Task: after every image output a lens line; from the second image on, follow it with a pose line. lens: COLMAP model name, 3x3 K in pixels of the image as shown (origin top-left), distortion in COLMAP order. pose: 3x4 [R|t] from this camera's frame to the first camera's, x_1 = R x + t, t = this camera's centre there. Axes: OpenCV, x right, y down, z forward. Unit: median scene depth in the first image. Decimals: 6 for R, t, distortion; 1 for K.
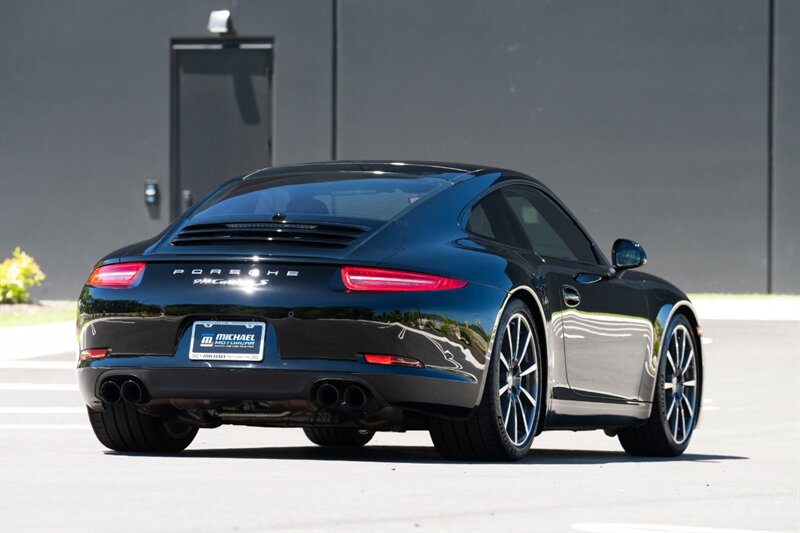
lens RADIAL K [[5355.6, 0, 400.0], [0, 5355.6, 266.5], [0, 0, 1]] dist [-0.117965, 1.956004]
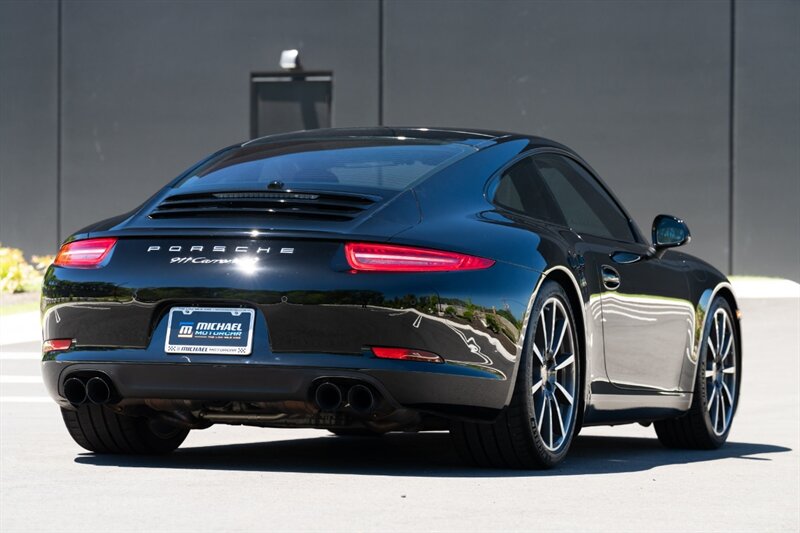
lens RADIAL K [[3031.7, 0, 400.0], [0, 3031.7, 267.0], [0, 0, 1]] dist [0.195467, 1.139871]
pose [[0.999898, -0.000198, -0.014284, 0.004340], [0.000228, 0.999998, 0.002094, 0.002829], [0.014283, -0.002097, 0.999896, 0.514450]]
